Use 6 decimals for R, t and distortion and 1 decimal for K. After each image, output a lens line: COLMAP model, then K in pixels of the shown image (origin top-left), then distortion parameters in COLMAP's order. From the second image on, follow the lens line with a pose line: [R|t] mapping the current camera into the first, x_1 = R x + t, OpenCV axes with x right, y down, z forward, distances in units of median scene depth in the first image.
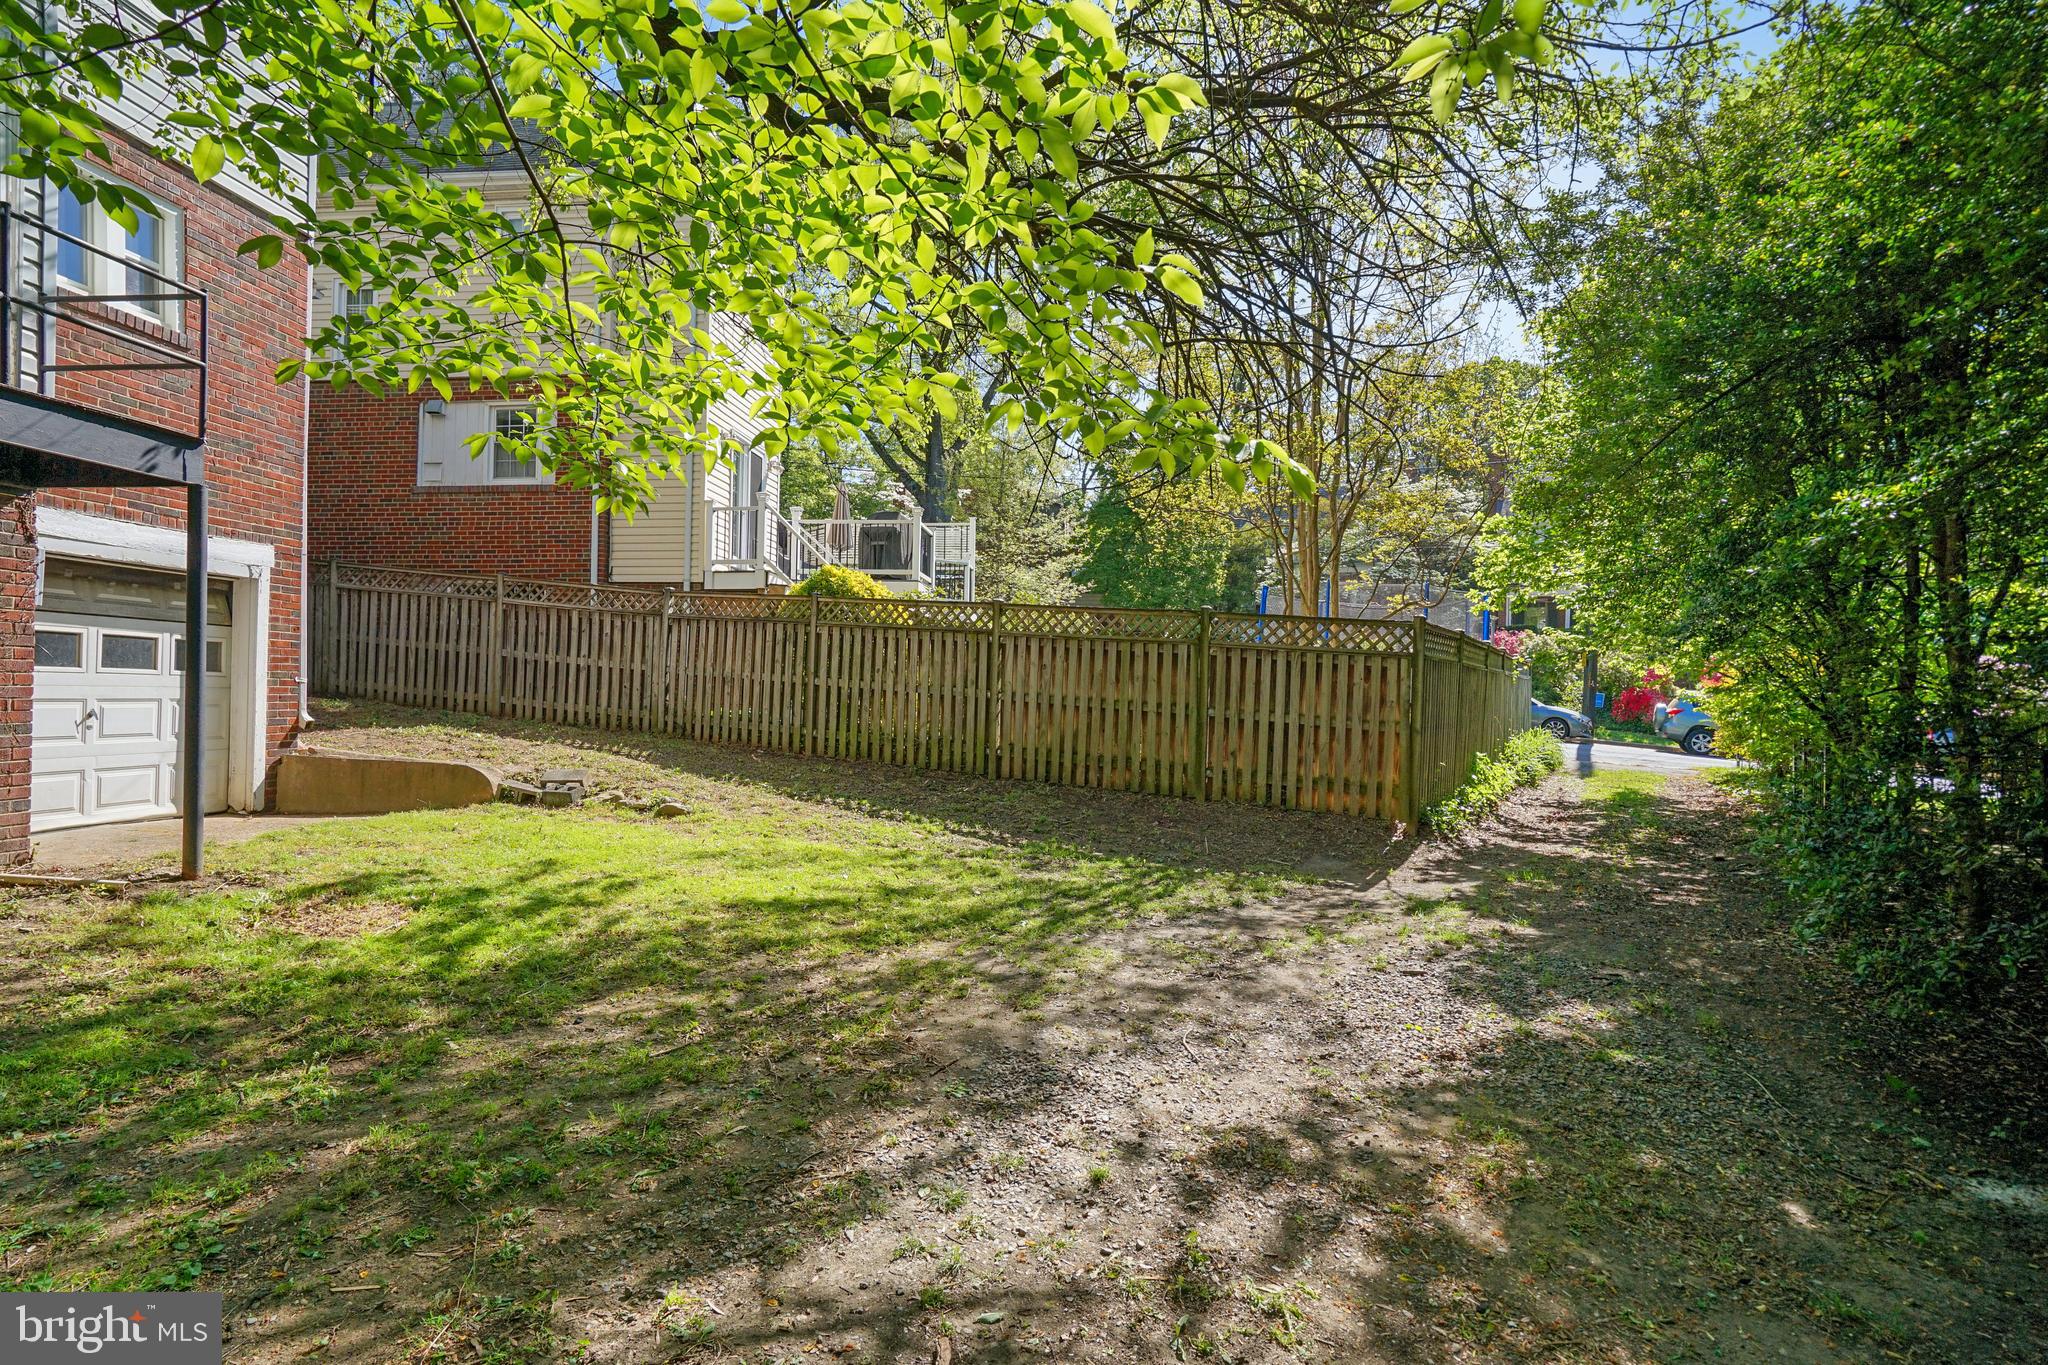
lens RADIAL K [[999.7, 0, 1021.9], [0, 999.7, 689.6], [0, 0, 1]] dist [0.001727, 0.000154]
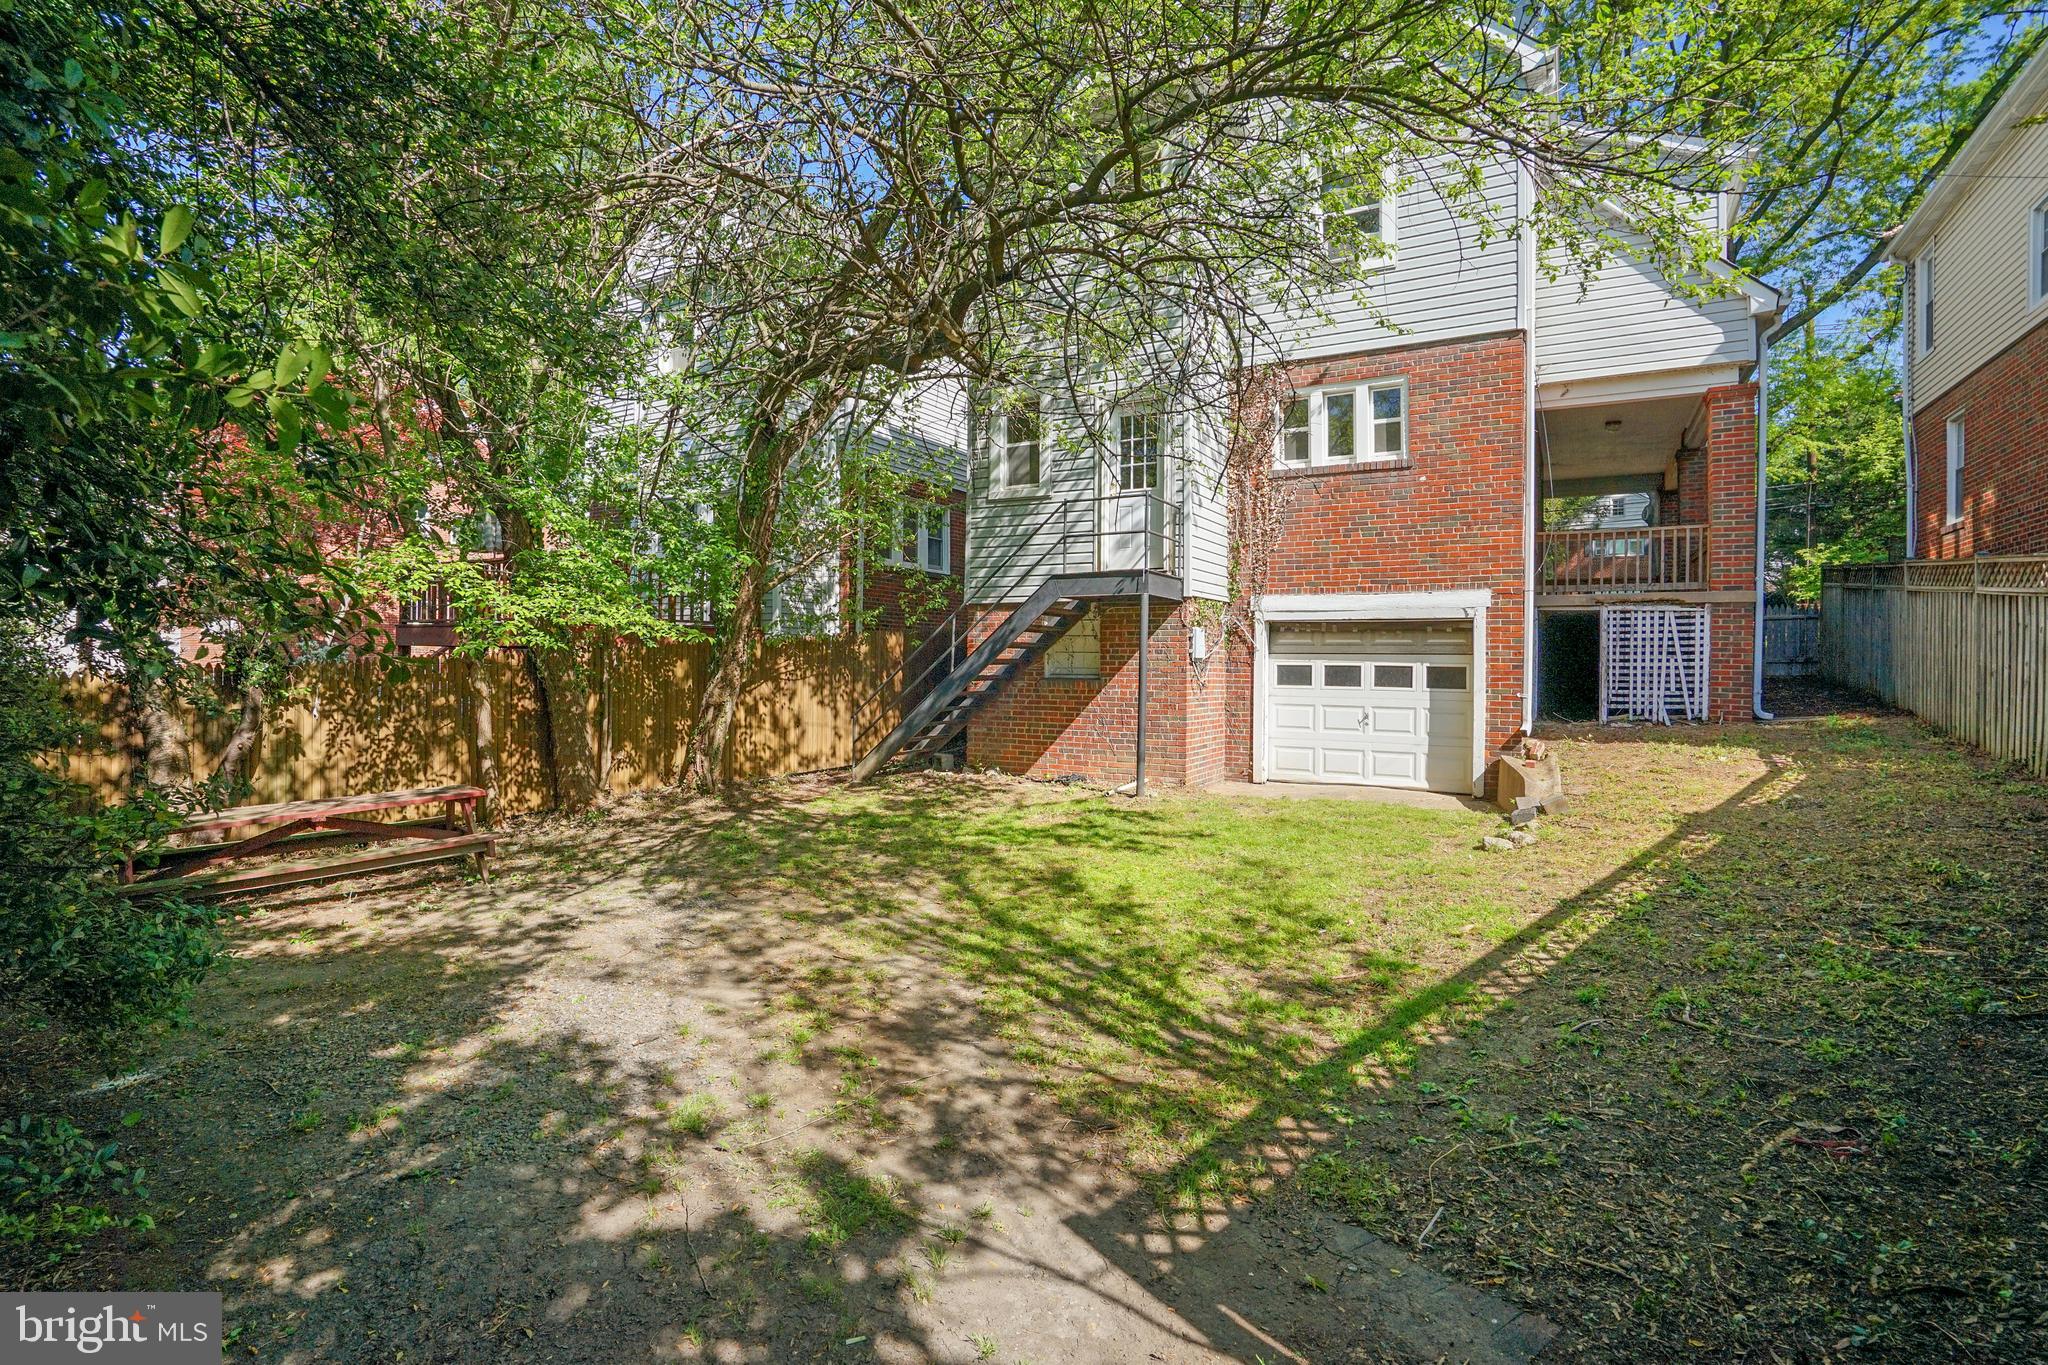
lens RADIAL K [[967.9, 0, 1030.1], [0, 967.9, 677.5], [0, 0, 1]] dist [-0.024017, 0.012169]
pose [[-0.403343, -0.009077, -0.915004, 1.197556], [-0.002884, 0.999958, -0.008648, -0.039147], [0.915044, -0.000849, -0.403352, 1.924108]]
